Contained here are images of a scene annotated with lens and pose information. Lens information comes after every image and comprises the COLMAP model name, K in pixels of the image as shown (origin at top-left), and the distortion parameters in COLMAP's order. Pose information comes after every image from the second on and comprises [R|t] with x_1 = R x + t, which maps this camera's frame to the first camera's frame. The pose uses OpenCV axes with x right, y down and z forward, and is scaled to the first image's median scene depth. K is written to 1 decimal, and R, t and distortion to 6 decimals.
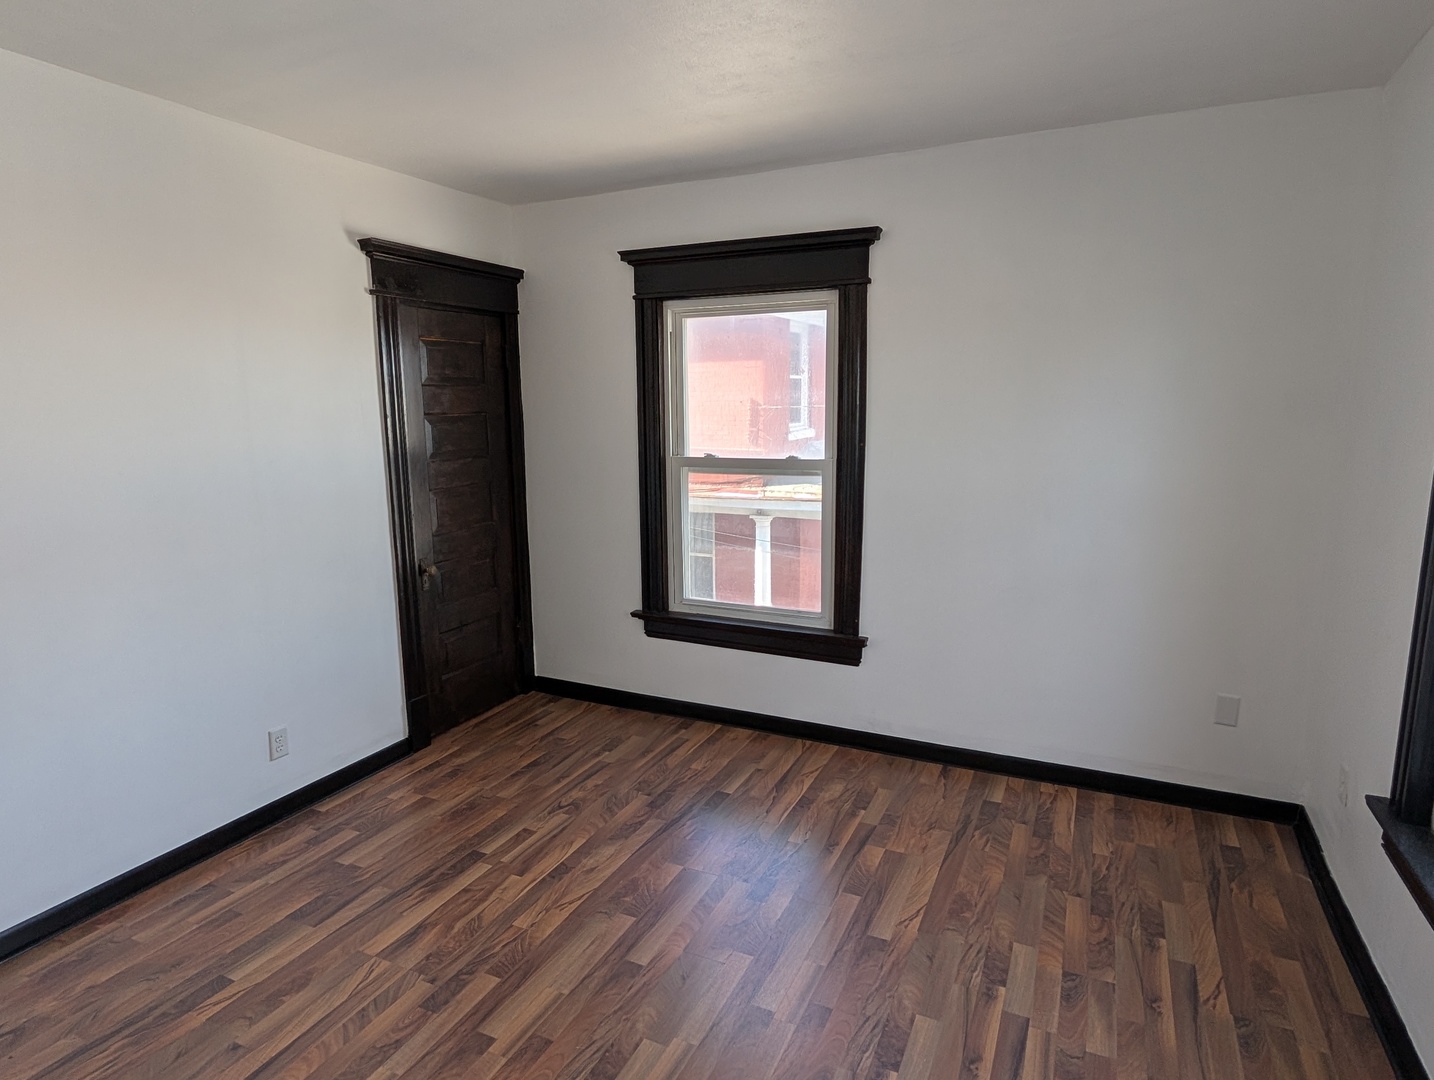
lens RADIAL K [[818.7, 0, 718.9], [0, 818.7, 537.7], [0, 0, 1]] dist [-0.001861, 0.000471]
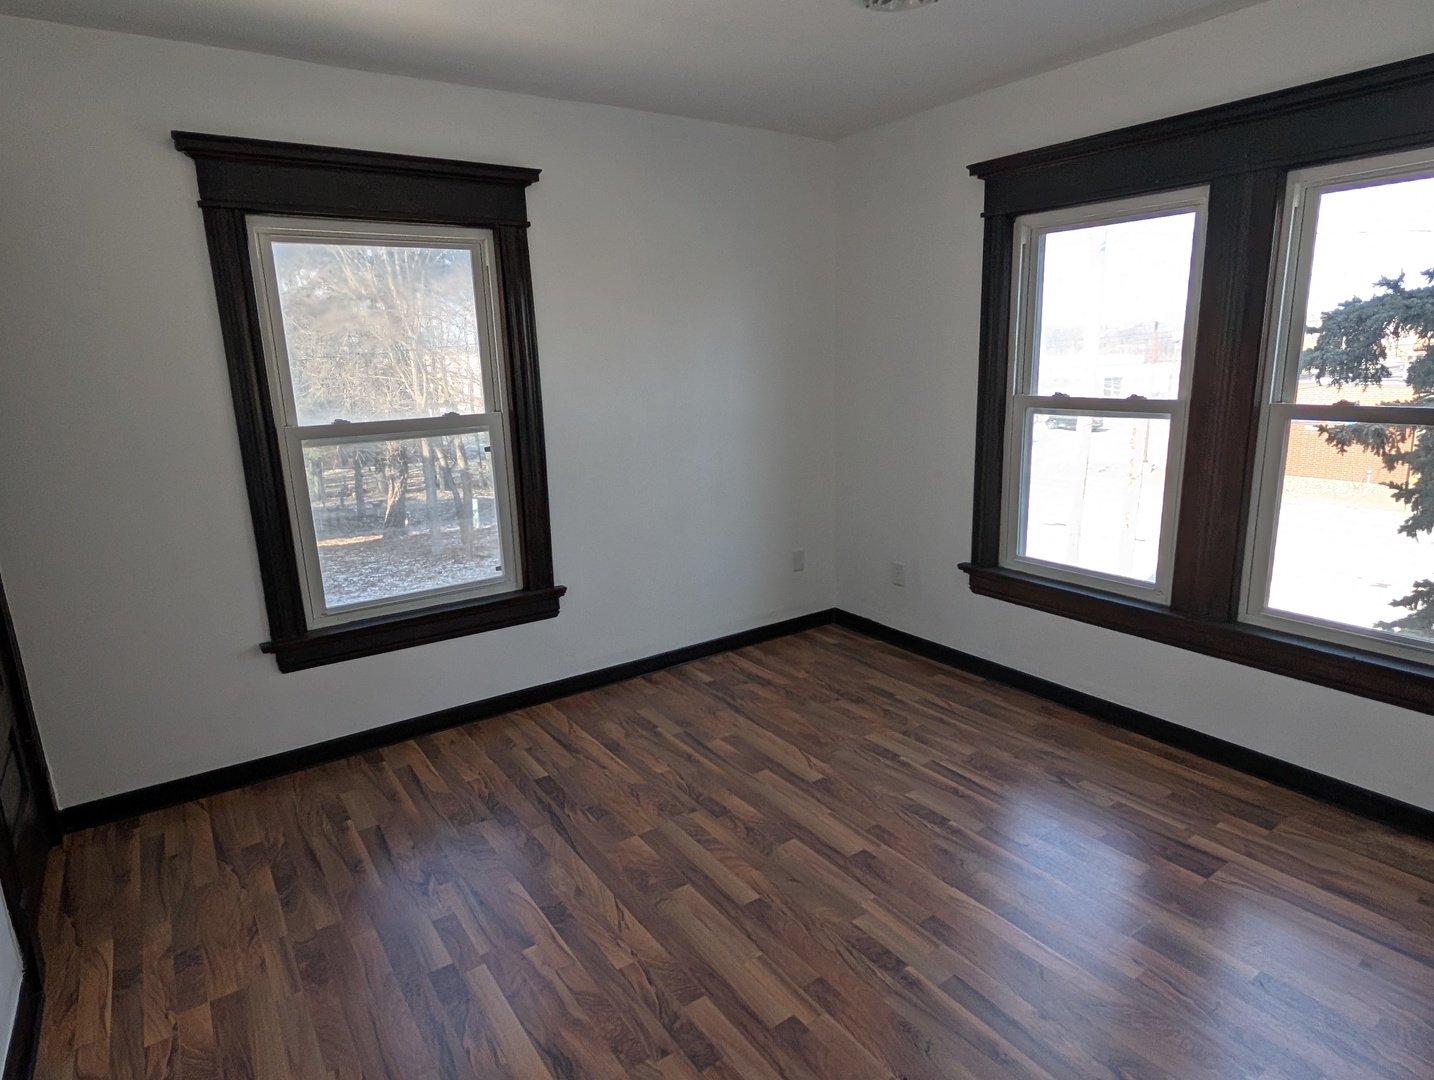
lens RADIAL K [[818.7, 0, 718.9], [0, 818.7, 537.7], [0, 0, 1]] dist [-0.001861, 0.000471]
pose [[0.502505, -0.199436, 0.841257, -0.604496], [0.169591, 0.976865, 0.130283, -0.037194], [-0.847778, 0.077202, 0.524702, 0.325387]]
